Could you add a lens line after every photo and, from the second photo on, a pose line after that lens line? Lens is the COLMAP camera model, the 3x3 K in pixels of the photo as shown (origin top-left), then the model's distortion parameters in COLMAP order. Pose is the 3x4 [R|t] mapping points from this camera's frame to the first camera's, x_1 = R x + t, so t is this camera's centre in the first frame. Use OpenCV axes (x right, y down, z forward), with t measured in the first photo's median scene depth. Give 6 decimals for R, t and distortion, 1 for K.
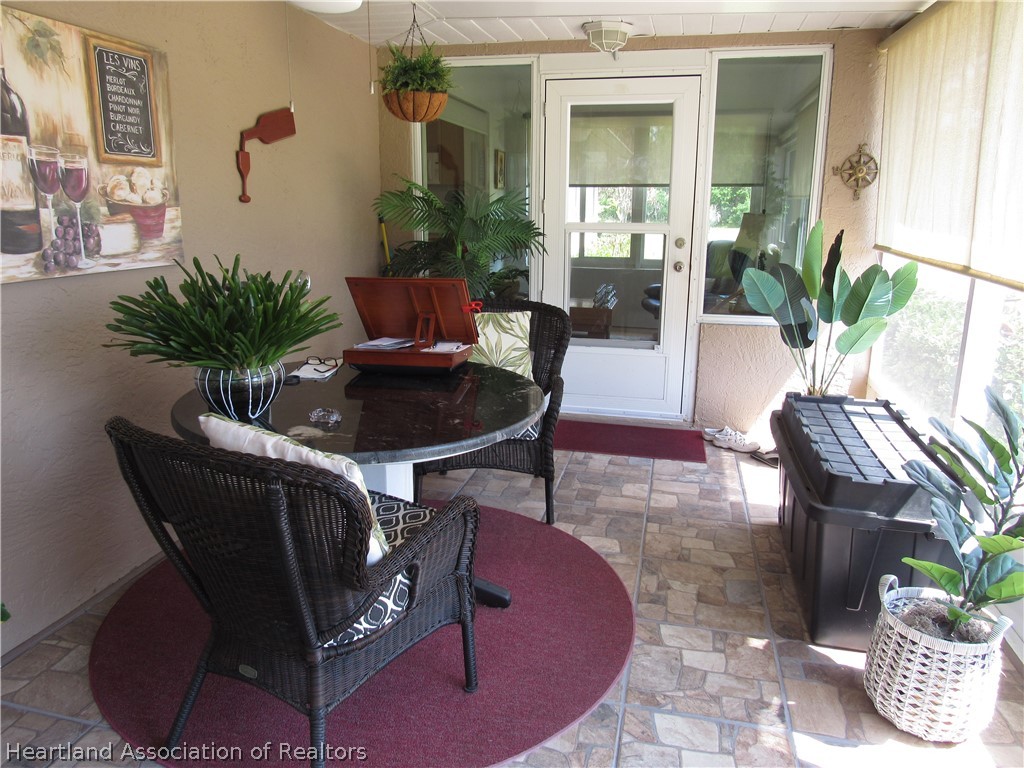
lens RADIAL K [[733.4, 0, 512.5], [0, 733.4, 381.3], [0, 0, 1]] dist [-0.015922, -0.005869]
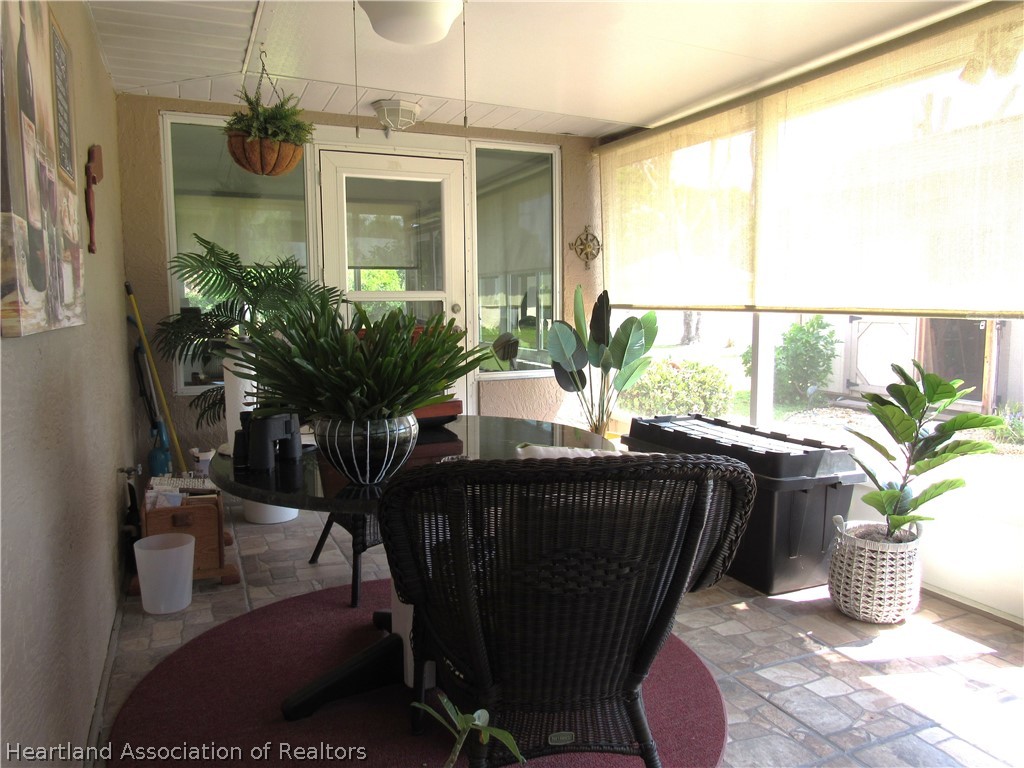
lens RADIAL K [[733.4, 0, 512.5], [0, 733.4, 381.3], [0, 0, 1]] dist [-0.015922, -0.005869]
pose [[0.794108, -0.078970, 0.602624, -0.649238], [0.157576, 0.984370, -0.078650, 0.025499], [-0.586994, 0.157416, 0.794140, 0.195532]]
